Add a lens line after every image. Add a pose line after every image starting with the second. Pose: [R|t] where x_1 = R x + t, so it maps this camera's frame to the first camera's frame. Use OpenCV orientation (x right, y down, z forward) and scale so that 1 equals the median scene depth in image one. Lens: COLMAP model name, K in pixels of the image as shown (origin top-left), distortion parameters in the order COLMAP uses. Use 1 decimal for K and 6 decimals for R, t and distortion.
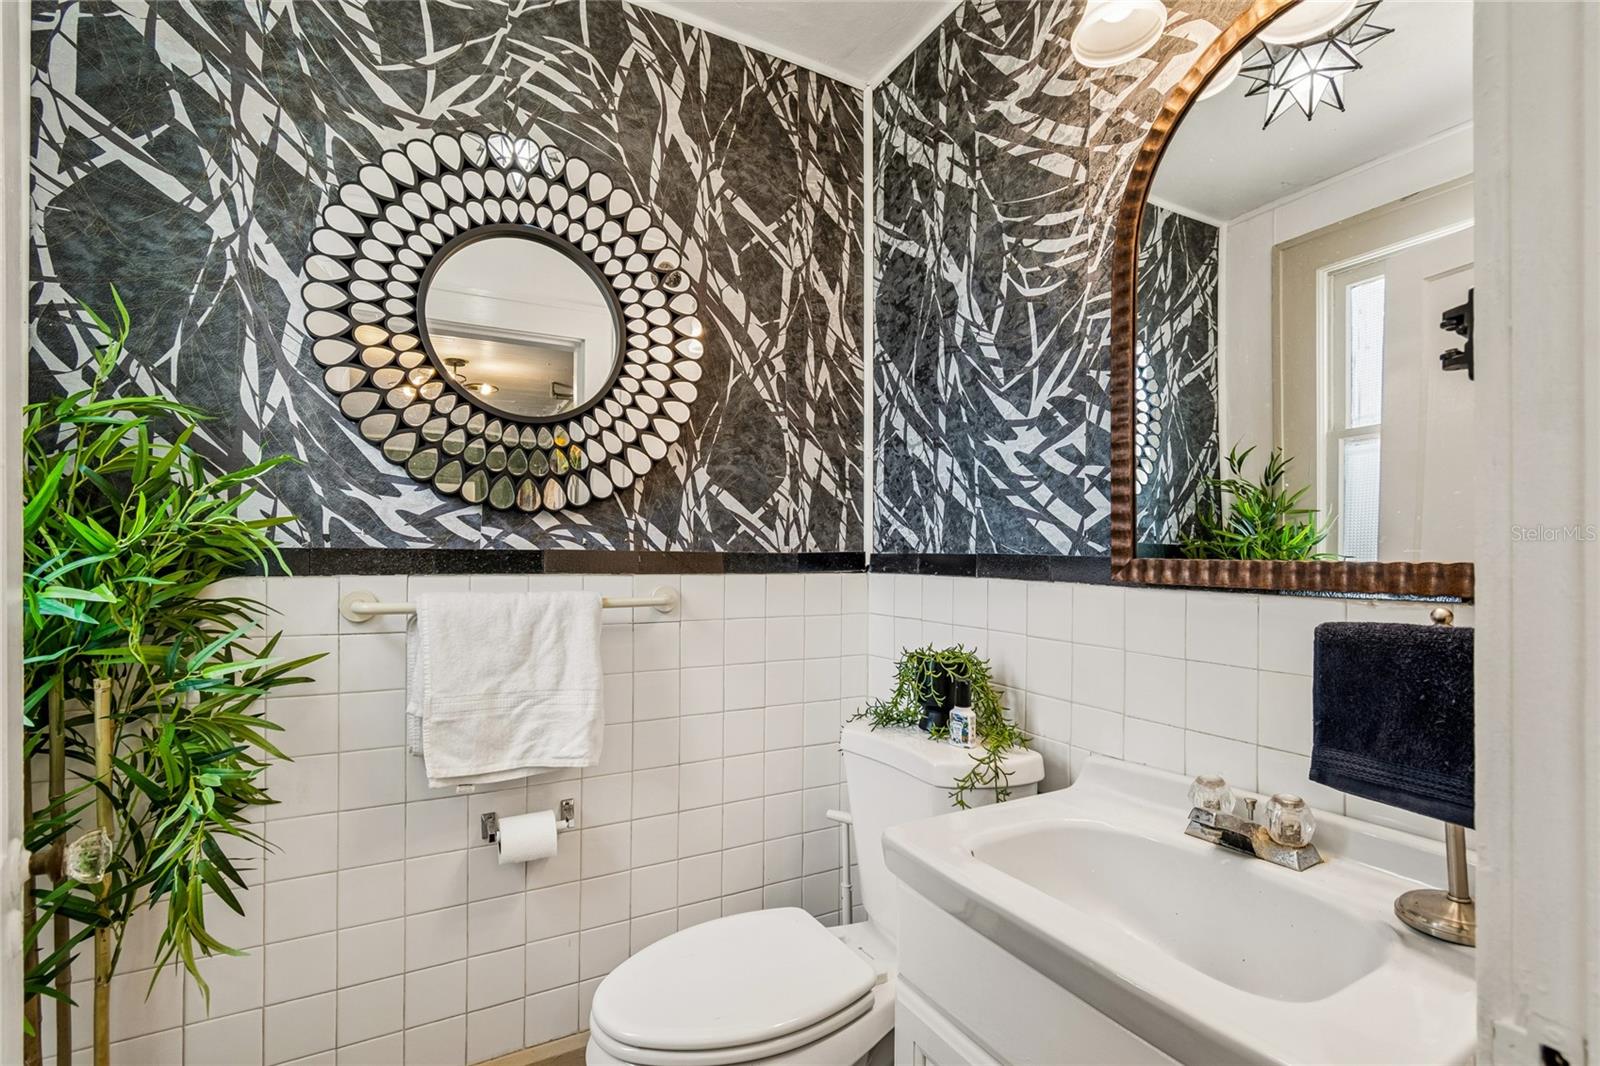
lens RADIAL K [[715.1, 0, 798.9], [0, 715.1, 545.6], [0, 0, 1]] dist [0.002150, -0.000374]
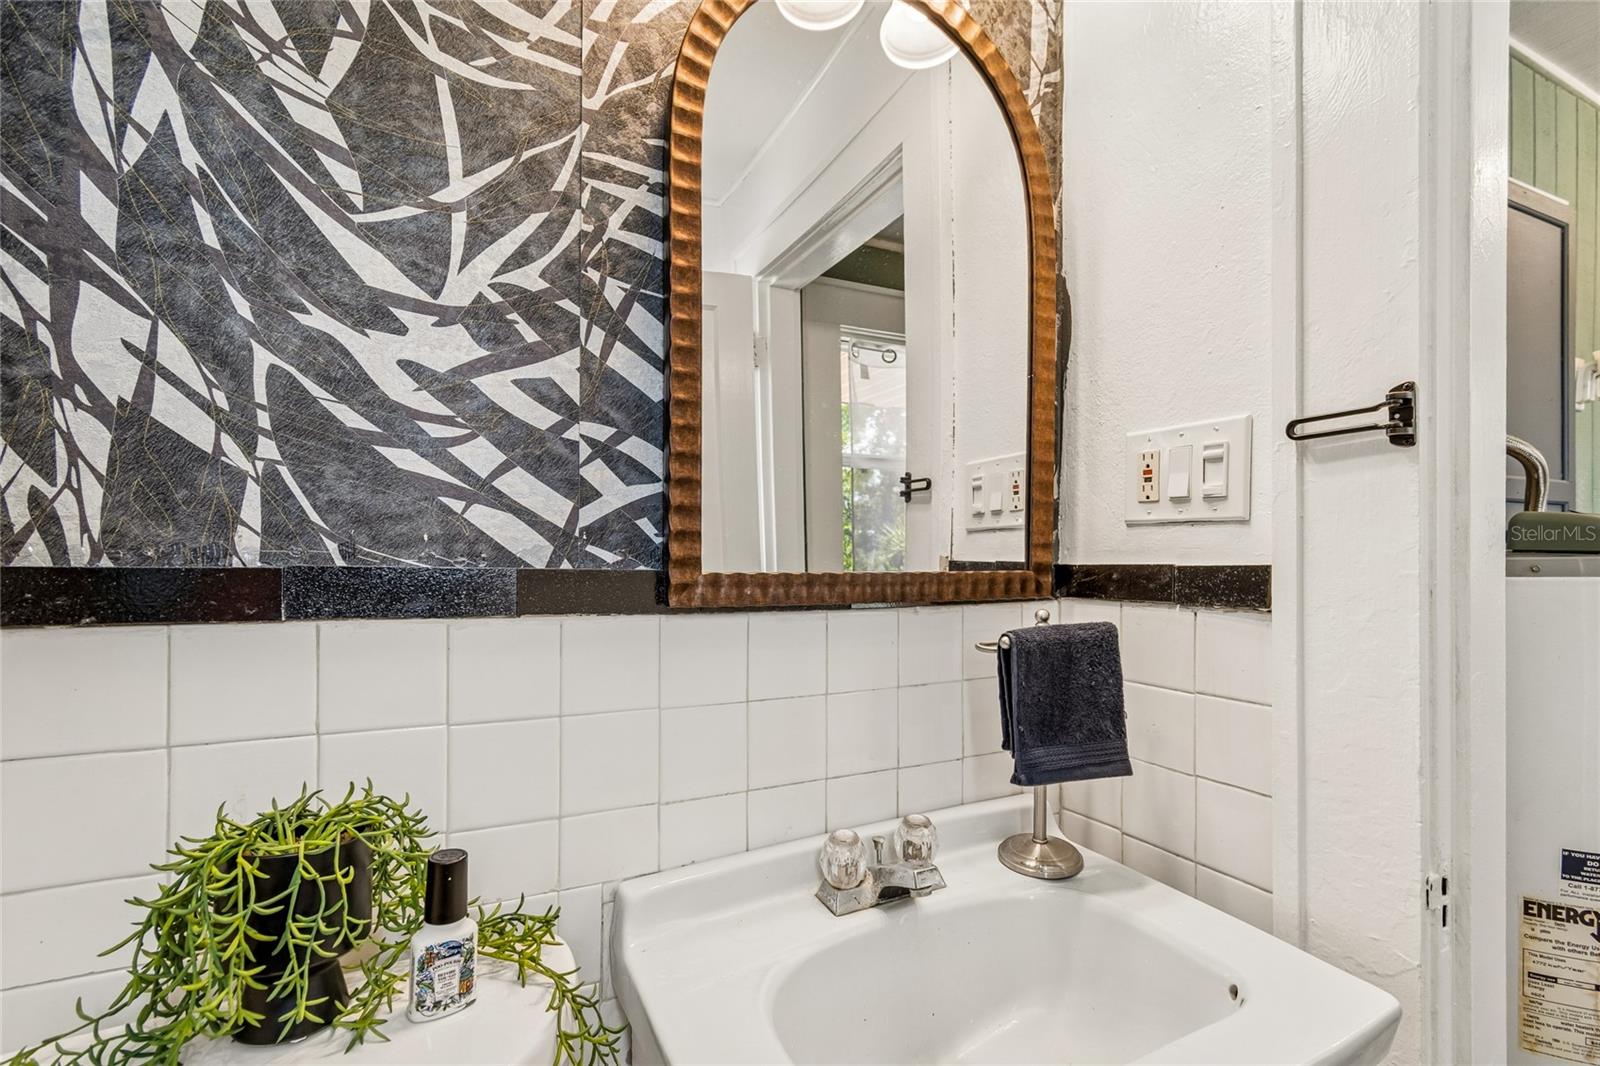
lens RADIAL K [[715.1, 0, 790.8], [0, 715.1, 562.6], [0, 0, 1]] dist [0.002150, -0.000374]
pose [[0.051445, -0.005637, 0.998660, -0.184559], [-0.012826, 0.999898, 0.006305, 0.002343], [-0.998593, -0.013133, 0.051368, 0.730374]]
